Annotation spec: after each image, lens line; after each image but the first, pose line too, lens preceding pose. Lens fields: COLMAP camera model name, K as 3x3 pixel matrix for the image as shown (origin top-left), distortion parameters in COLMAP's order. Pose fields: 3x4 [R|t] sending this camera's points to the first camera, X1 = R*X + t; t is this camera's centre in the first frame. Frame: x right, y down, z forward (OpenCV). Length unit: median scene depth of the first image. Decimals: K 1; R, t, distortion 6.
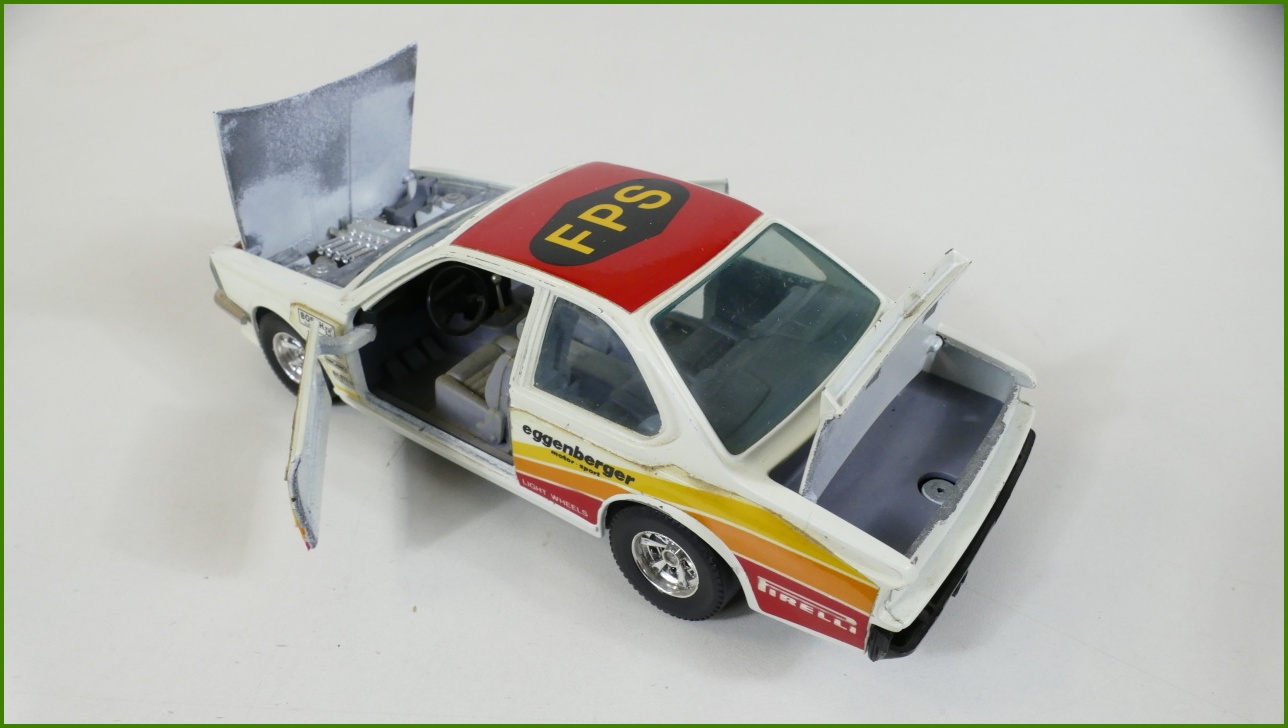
lens RADIAL K [[912.3, 0, 644.0], [0, 912.3, 364.0], [0, 0, 1]] dist [0.000943, 0.000557]
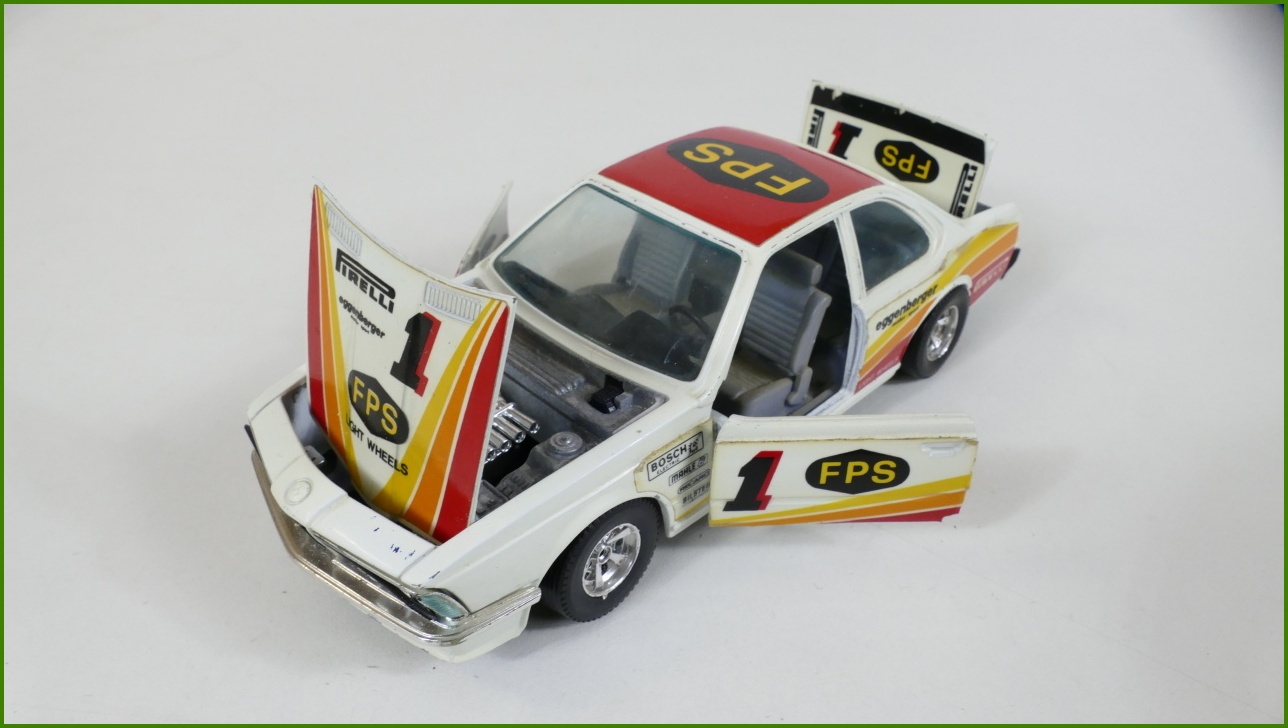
lens RADIAL K [[912.3, 0, 644.0], [0, 912.3, 364.0], [0, 0, 1]] dist [0.000943, 0.000557]
pose [[0.166377, -0.551093, 0.817689, -1.180368], [0.563660, 0.733561, 0.379705, -0.513249], [-0.809078, 0.397724, 0.432676, 0.773932]]
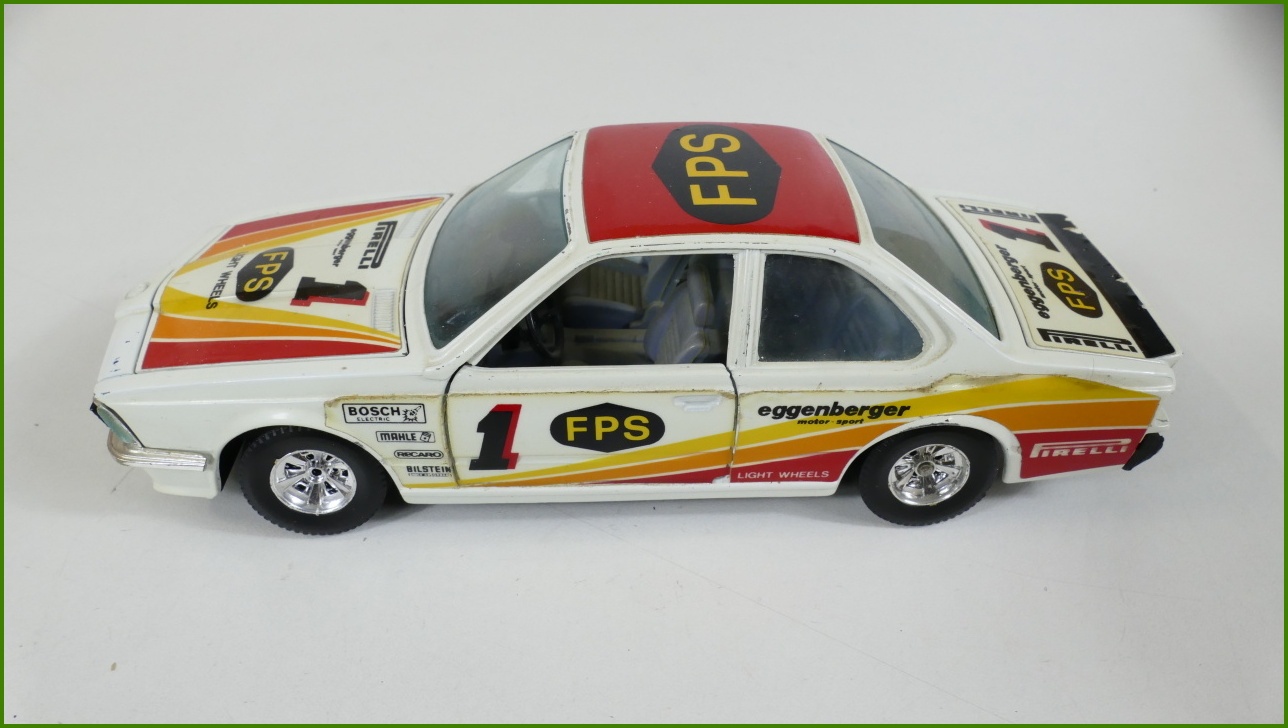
lens RADIAL K [[912.3, 0, 644.0], [0, 912.3, 364.0], [0, 0, 1]] dist [0.000943, 0.000557]
pose [[0.782913, -0.340884, 0.520427, -0.681455], [0.333889, 0.936072, 0.110844, -0.111068], [-0.524943, 0.086984, 0.846681, 0.310331]]
